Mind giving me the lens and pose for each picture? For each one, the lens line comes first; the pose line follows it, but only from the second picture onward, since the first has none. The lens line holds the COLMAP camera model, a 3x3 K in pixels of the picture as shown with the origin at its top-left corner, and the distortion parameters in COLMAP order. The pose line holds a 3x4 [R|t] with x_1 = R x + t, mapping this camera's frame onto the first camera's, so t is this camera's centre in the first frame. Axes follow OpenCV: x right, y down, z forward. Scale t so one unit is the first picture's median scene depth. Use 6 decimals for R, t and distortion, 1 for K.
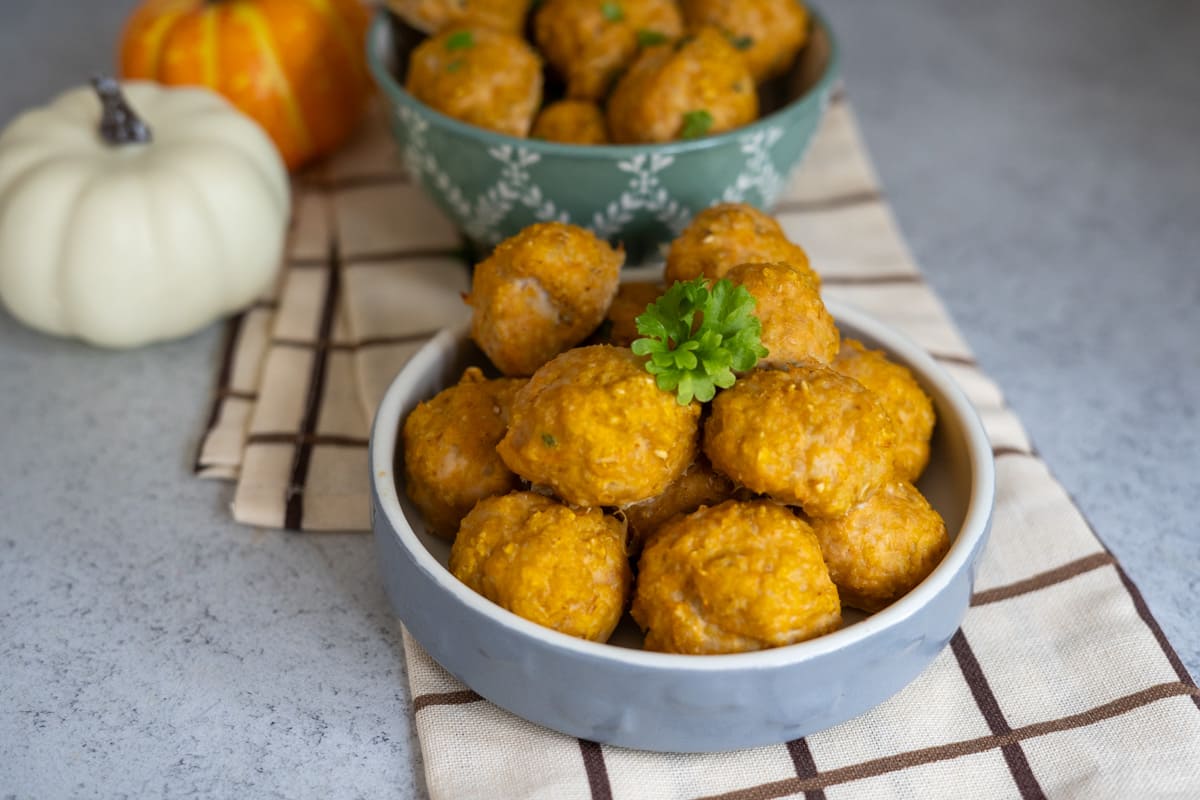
lens RADIAL K [[2008.3, 0, 600.0], [0, 2008.3, 400.0], [0, 0, 1]] dist [-0.027595, -0.092745]
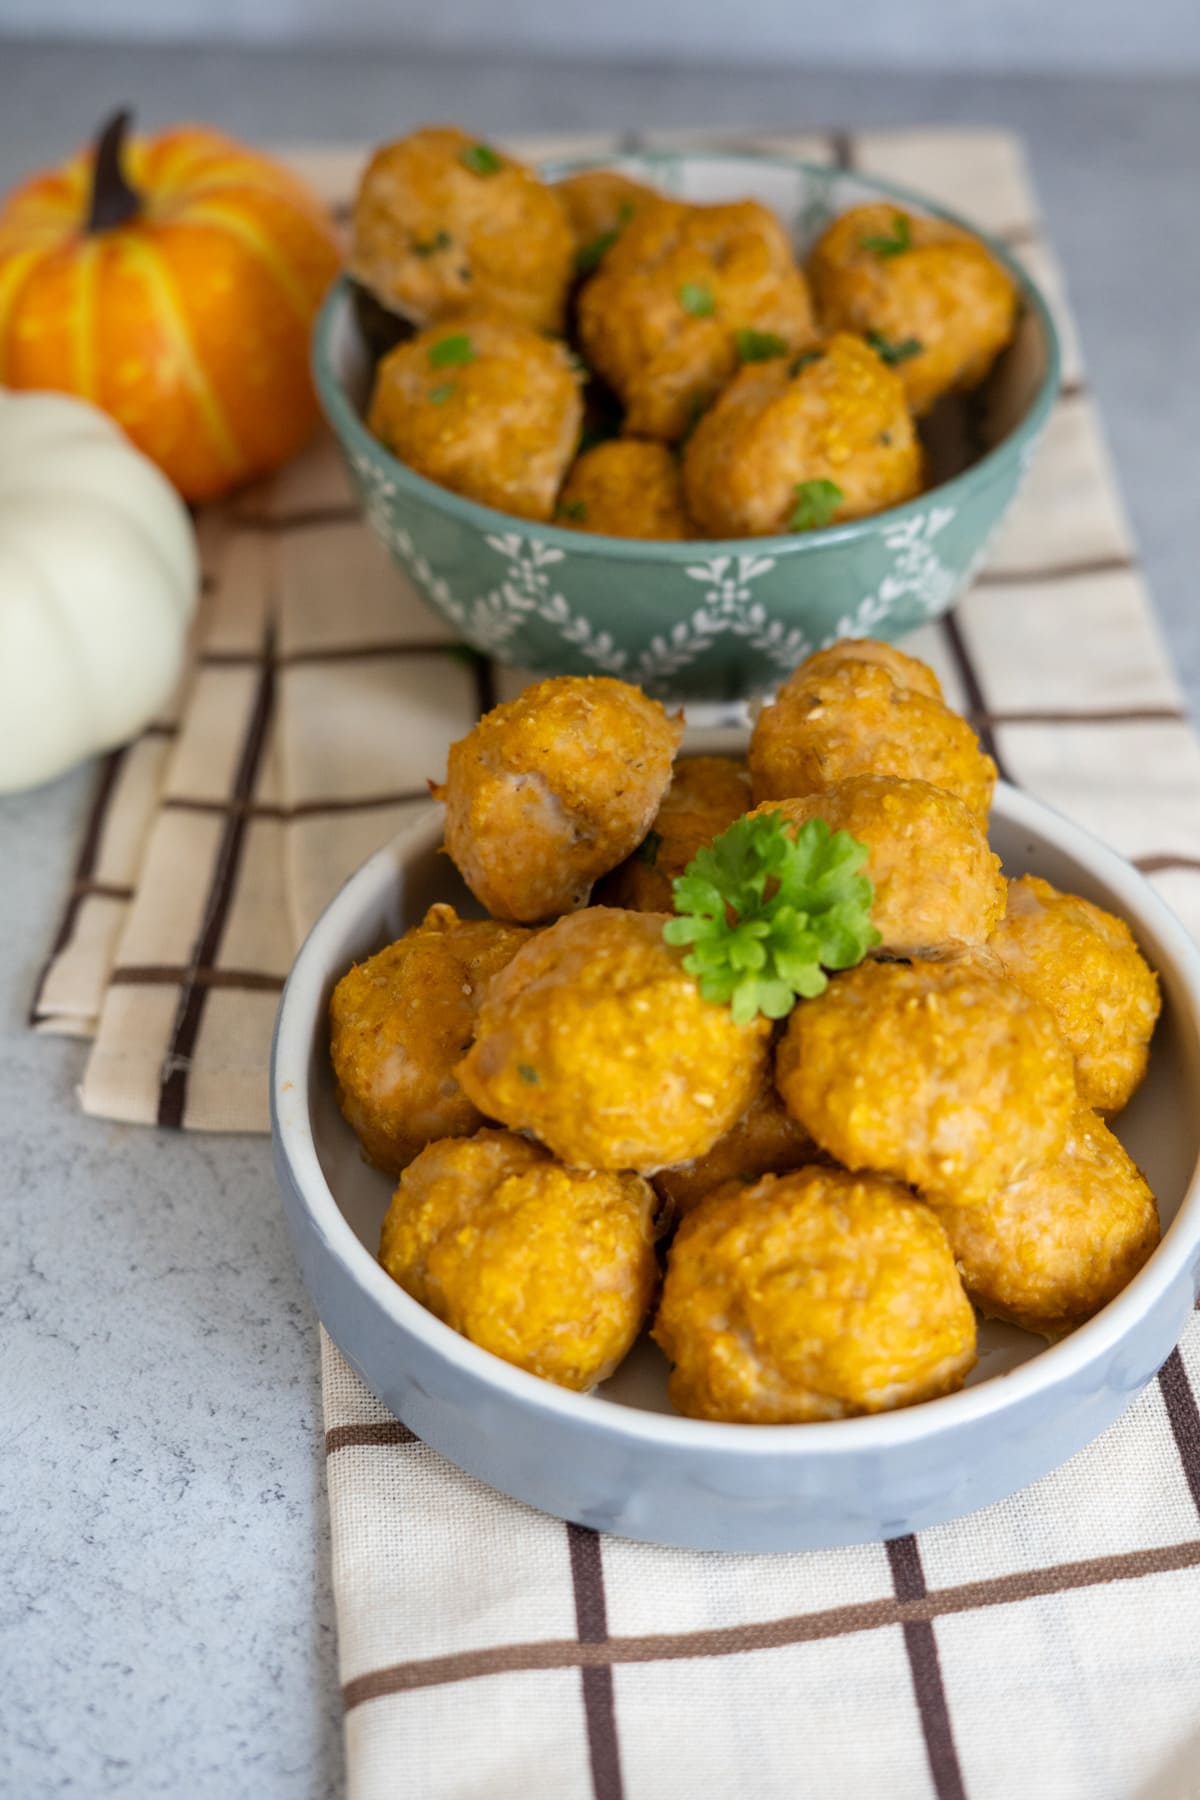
lens RADIAL K [[3012.4, 0, 585.9], [0, 3012.4, 911.2], [0, 0, 1]] dist [-0.027595, -0.092745]
pose [[0.996238, 0.035605, -0.079004, 0.064334], [-0.025455, 0.991711, 0.125944, -0.147448], [0.082833, -0.123459, 0.988886, 0.047170]]
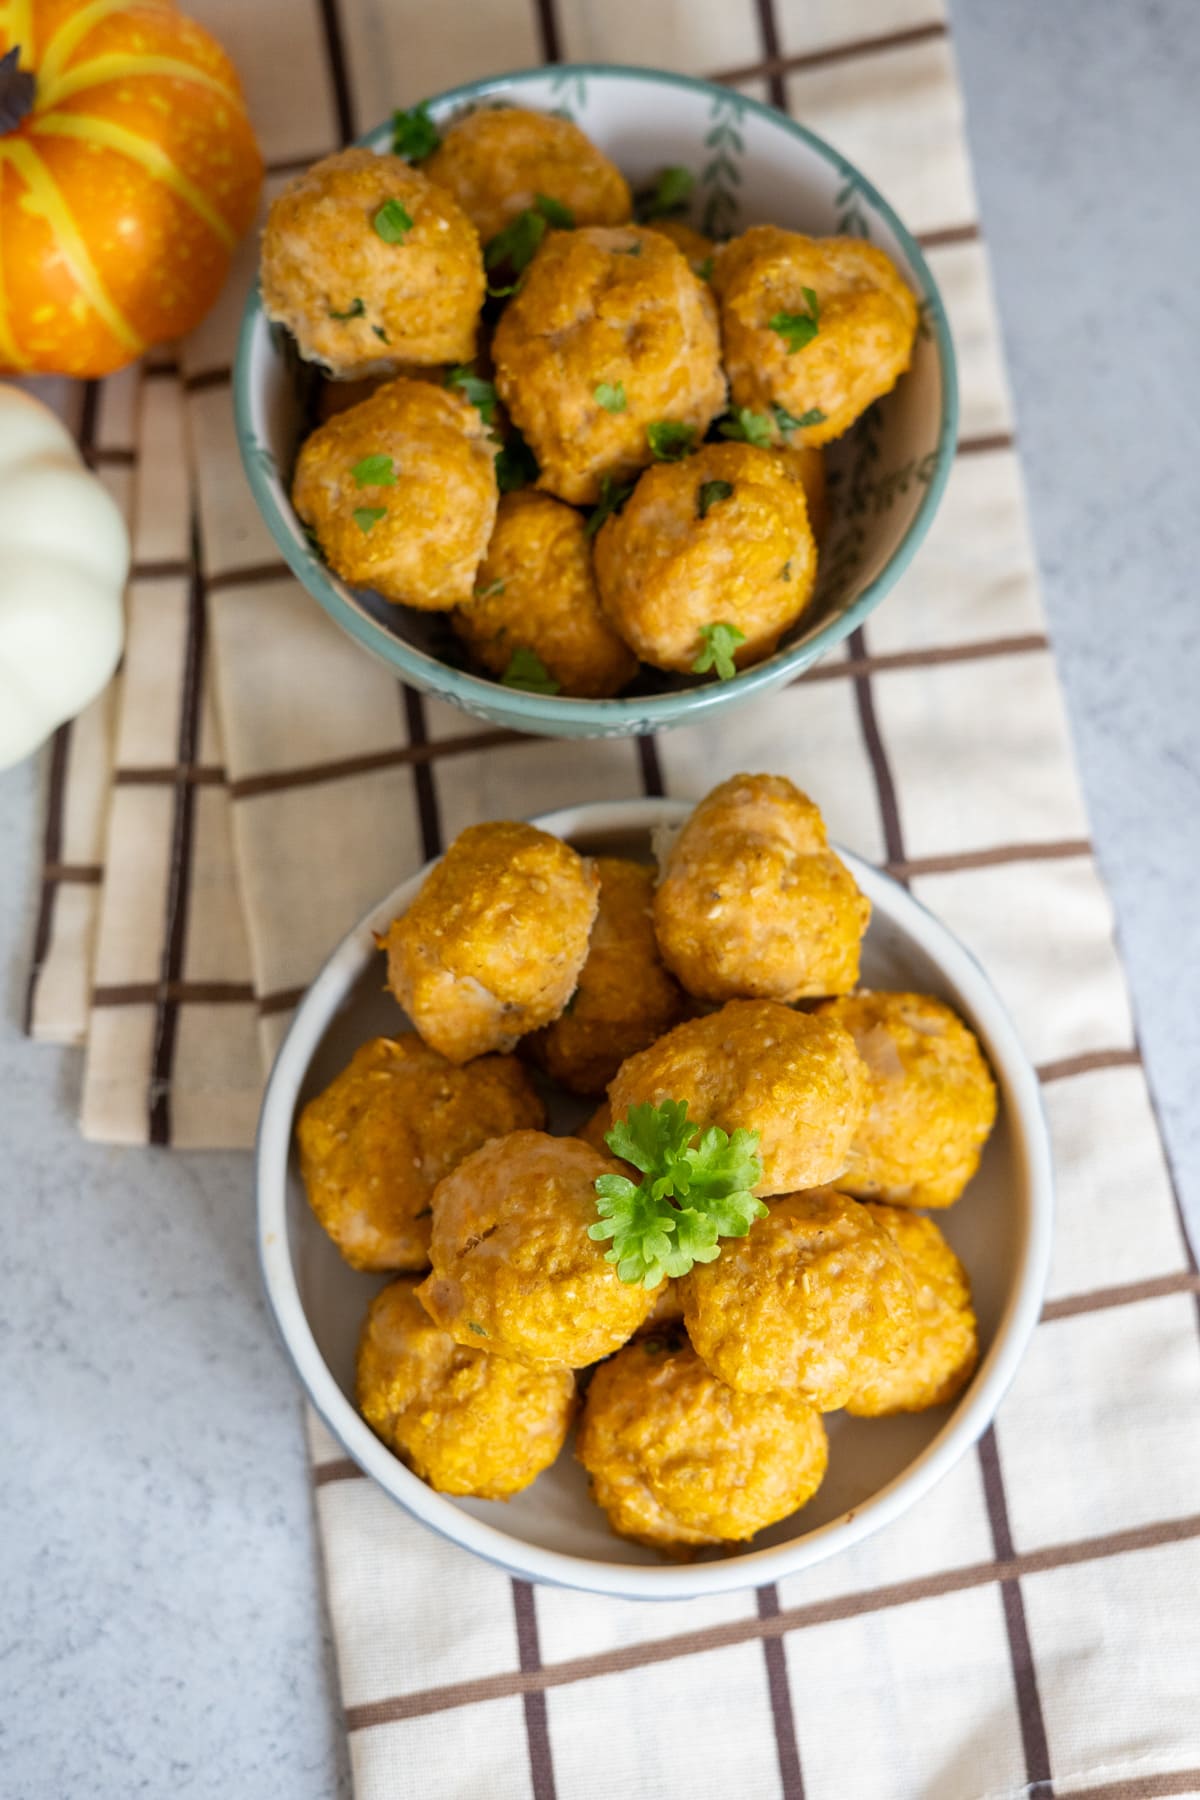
lens RADIAL K [[3012.4, 0, 585.9], [0, 3012.4, 911.2], [0, 0, 1]] dist [-0.027595, -0.092745]
pose [[0.998707, 0.050782, 0.002308, 0.005707], [-0.041289, 0.783852, 0.619573, -0.812515], [0.029654, -0.618867, 0.784935, 0.158073]]
